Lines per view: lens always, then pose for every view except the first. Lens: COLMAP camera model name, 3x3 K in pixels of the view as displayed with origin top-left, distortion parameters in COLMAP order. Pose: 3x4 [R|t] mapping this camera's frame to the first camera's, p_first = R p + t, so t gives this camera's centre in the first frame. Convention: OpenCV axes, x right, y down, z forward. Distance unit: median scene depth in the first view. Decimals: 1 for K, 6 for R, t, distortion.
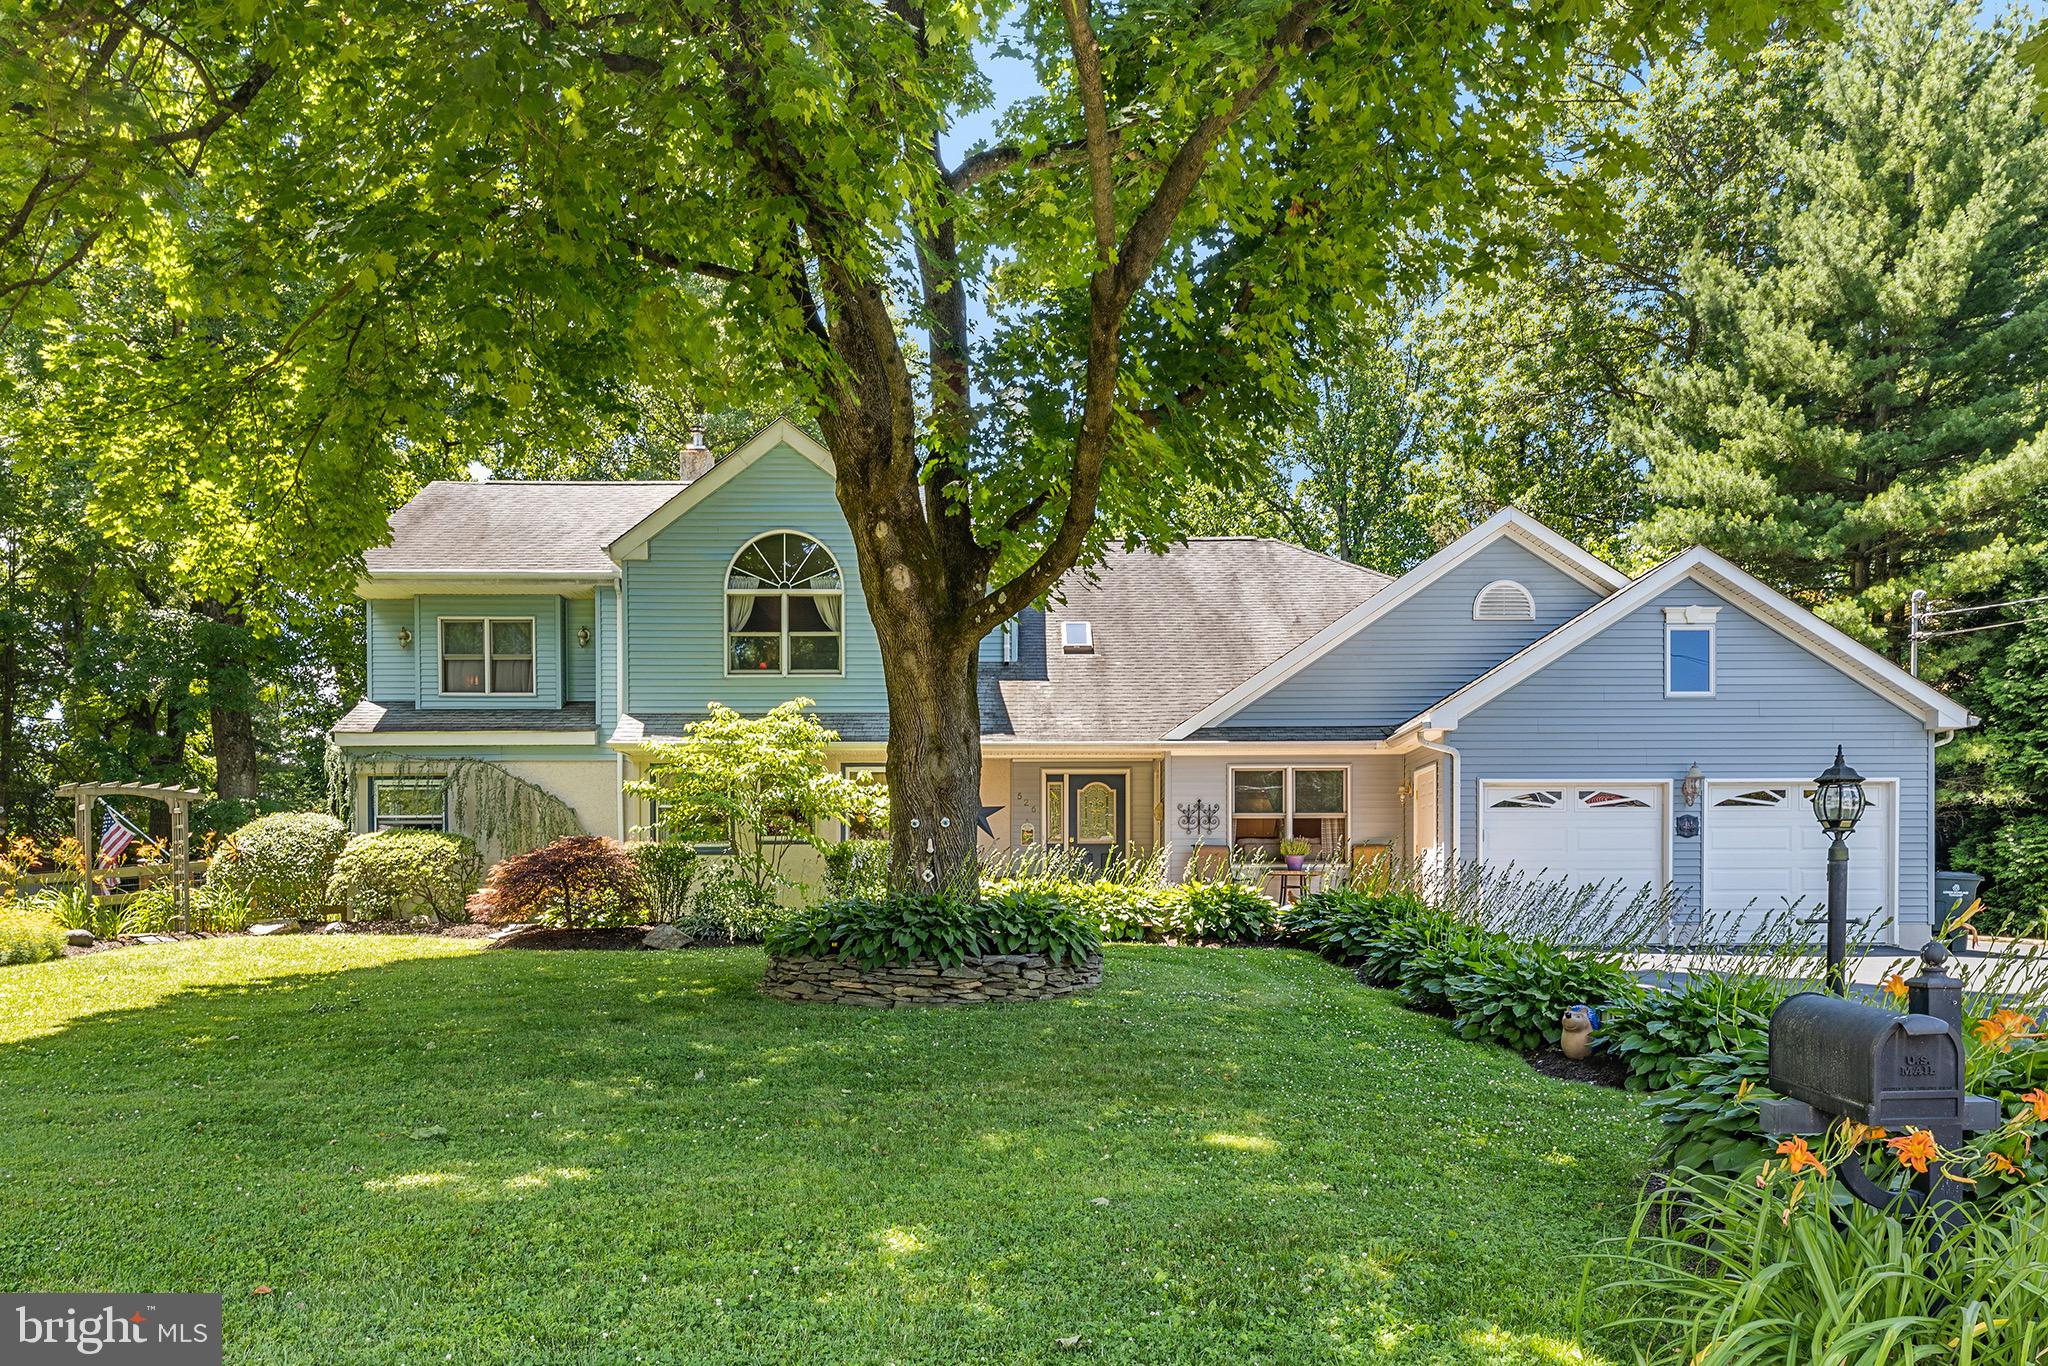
lens RADIAL K [[1394.4, 0, 1023.8], [0, 1394.4, 669.7], [0, 0, 1]] dist [0.003866, 0.001136]
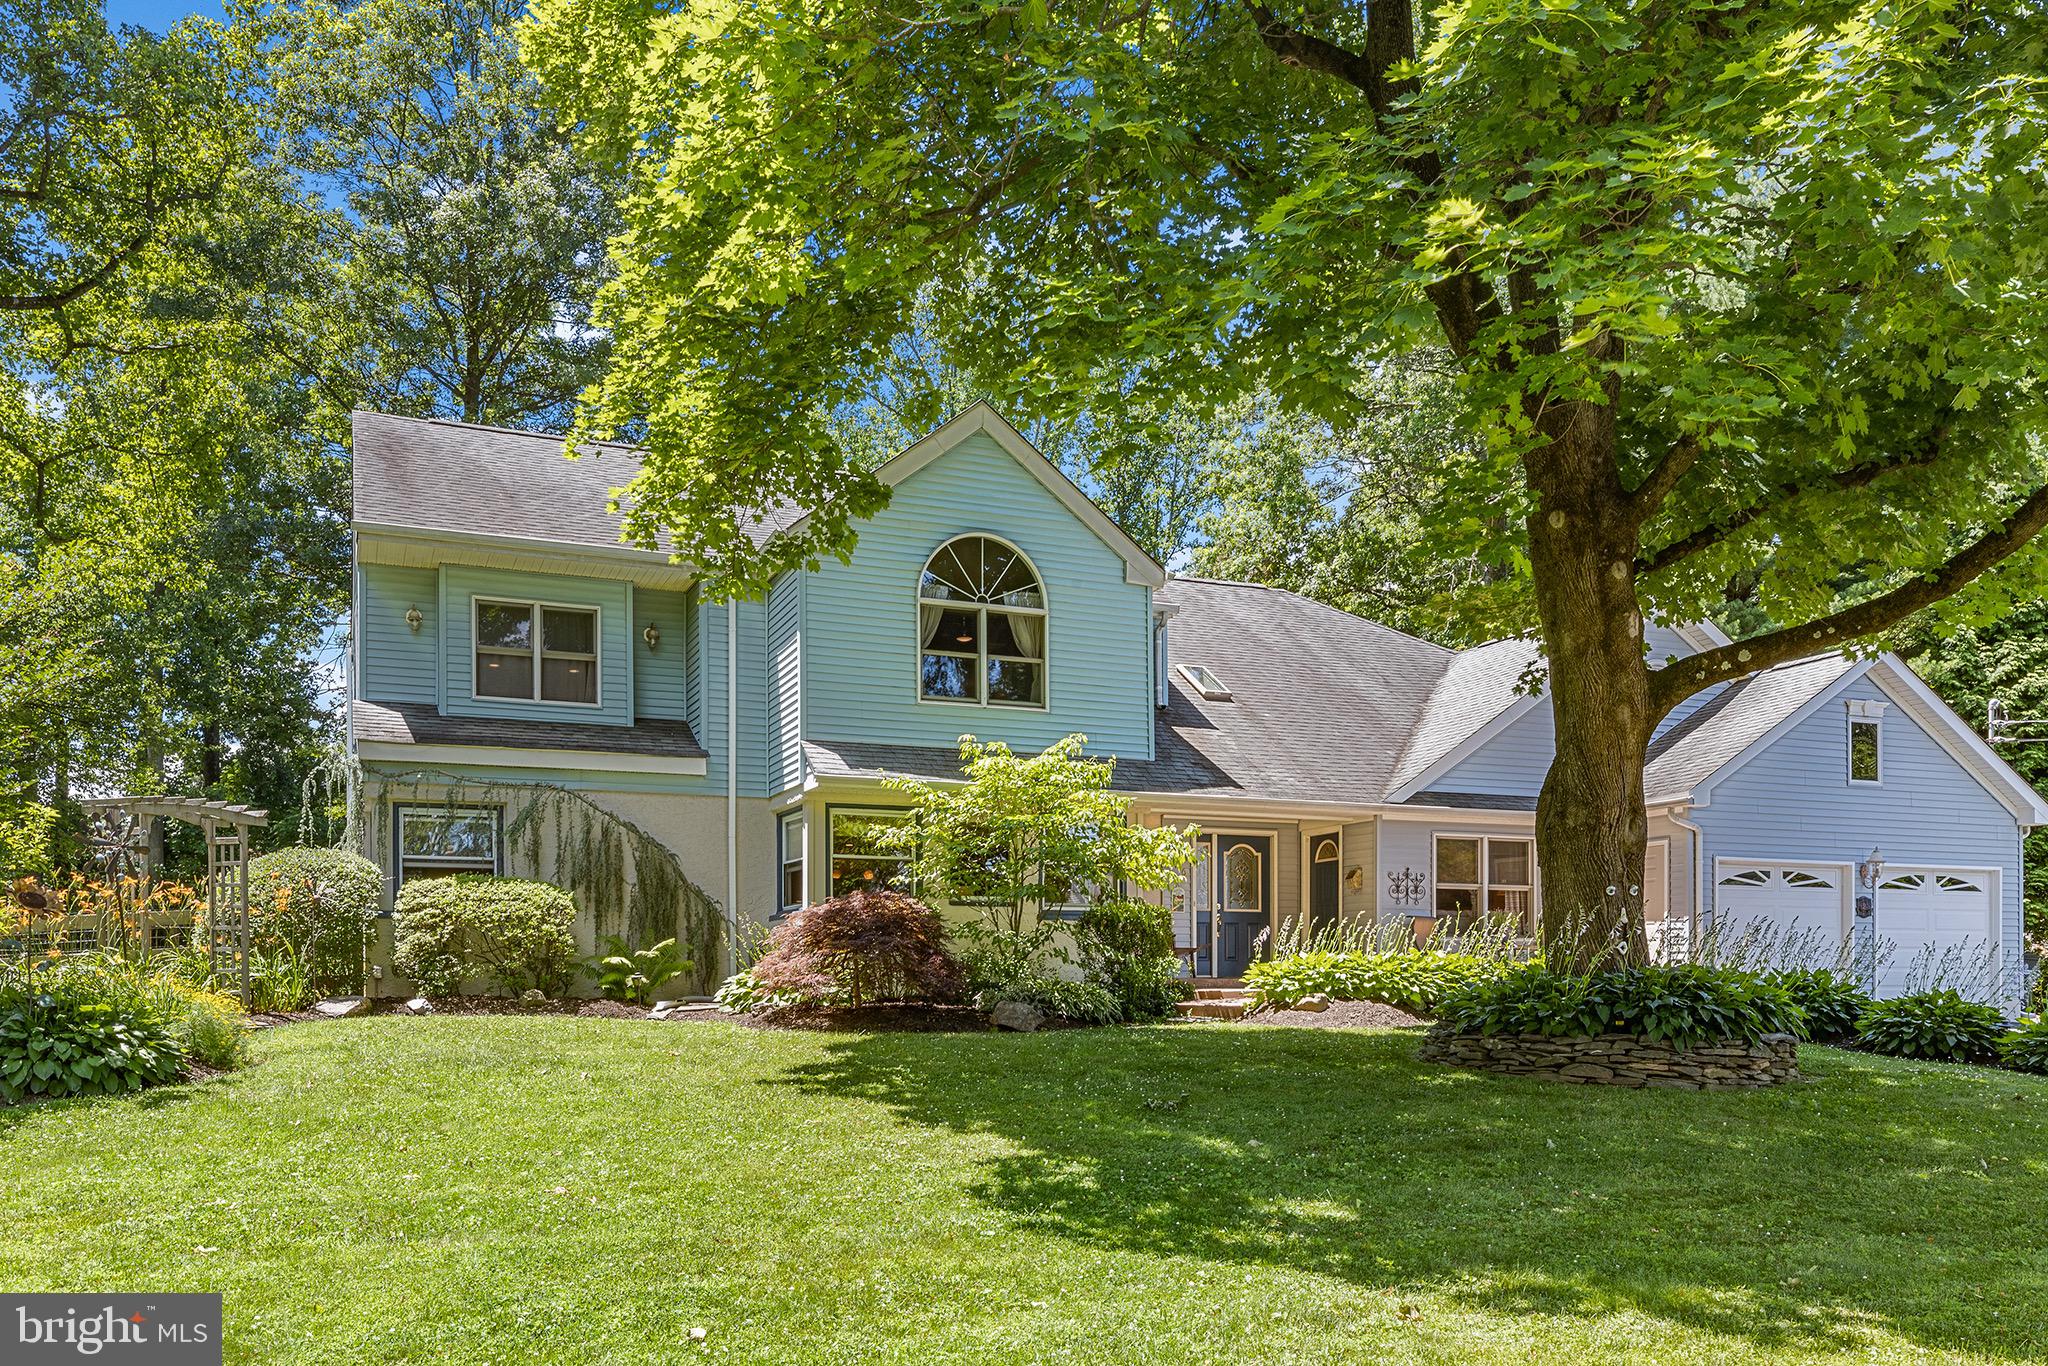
lens RADIAL K [[1570.6, 0, 1023.8], [0, 1570.6, 695.8], [0, 0, 1]] dist [0.003458, 0.001129]
pose [[0.930897, 0.068594, 0.358785, -0.500543], [-0.064661, 0.997643, -0.022963, 0.018831], [-0.359514, -0.001823, 0.933138, 0.105136]]
